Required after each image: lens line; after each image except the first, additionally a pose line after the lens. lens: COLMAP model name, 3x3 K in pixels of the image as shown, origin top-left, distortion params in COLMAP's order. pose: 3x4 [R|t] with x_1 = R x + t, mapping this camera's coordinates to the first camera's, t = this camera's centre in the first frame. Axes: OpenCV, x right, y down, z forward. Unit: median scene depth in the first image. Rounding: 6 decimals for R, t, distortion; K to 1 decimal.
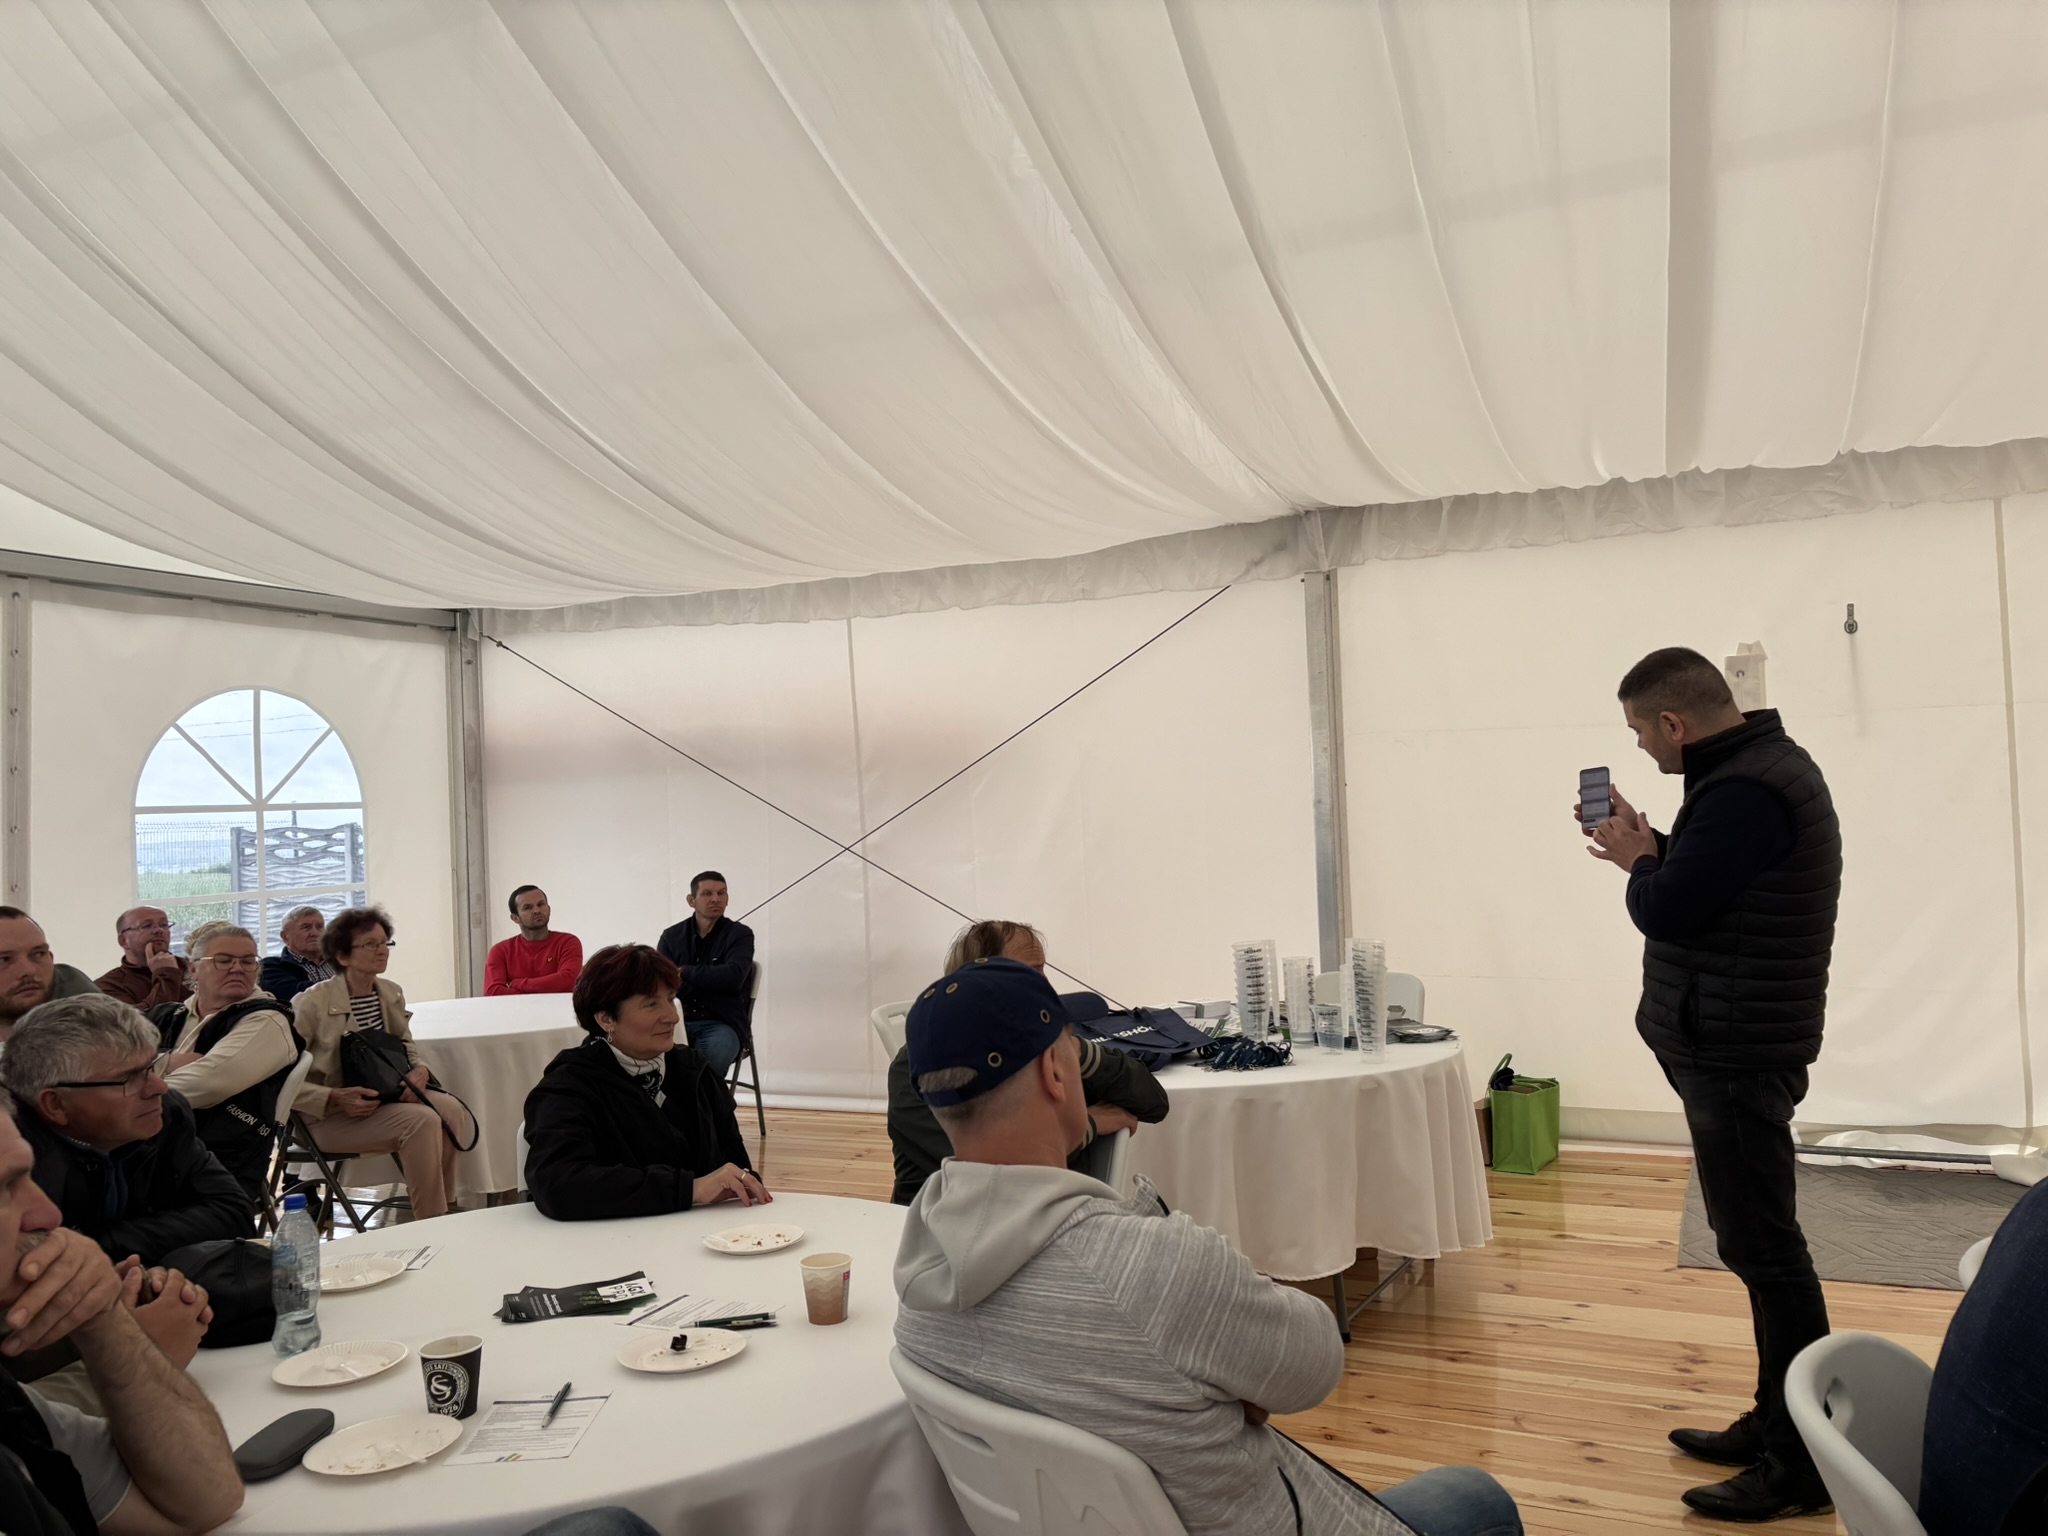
lens RADIAL K [[1526.6, 0, 1060.2], [0, 1526.6, 780.0], [0, 0, 1]] dist [0.059184, -0.055374]
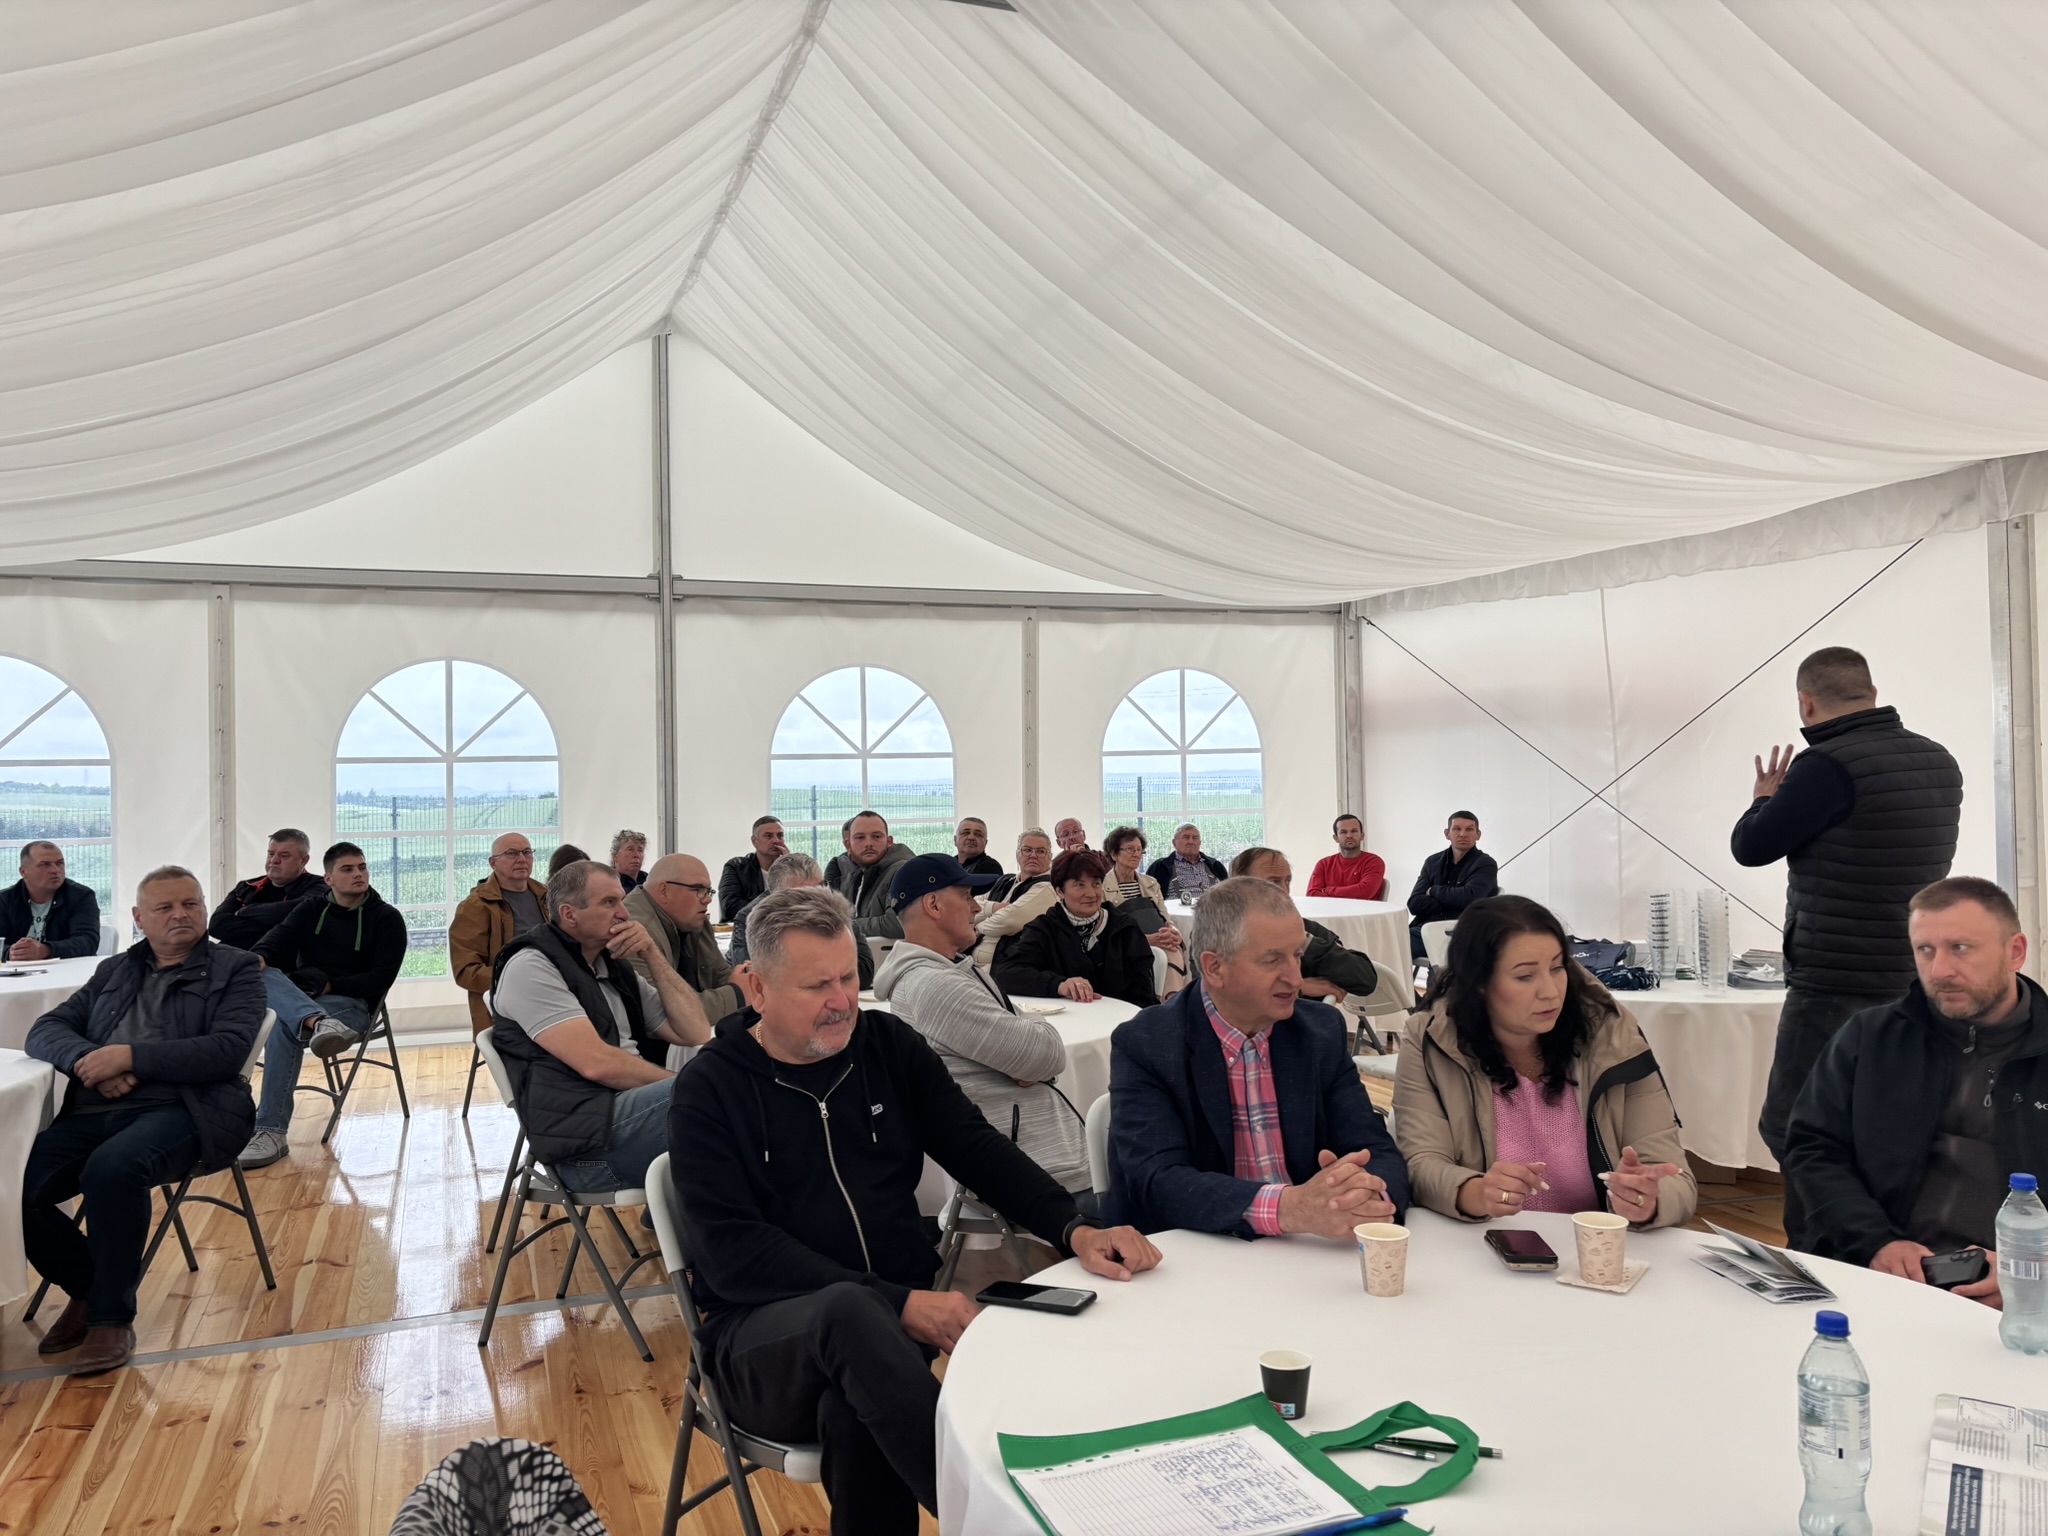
lens RADIAL K [[1526.6, 0, 1006.6], [0, 1526.6, 757.9], [0, 0, 1]] dist [0.059184, -0.055374]
pose [[0.701902, 0.014653, -0.712122, 0.380836], [0.007936, 0.999565, 0.028390, -0.018779], [0.712229, -0.025578, 0.701481, -0.105357]]
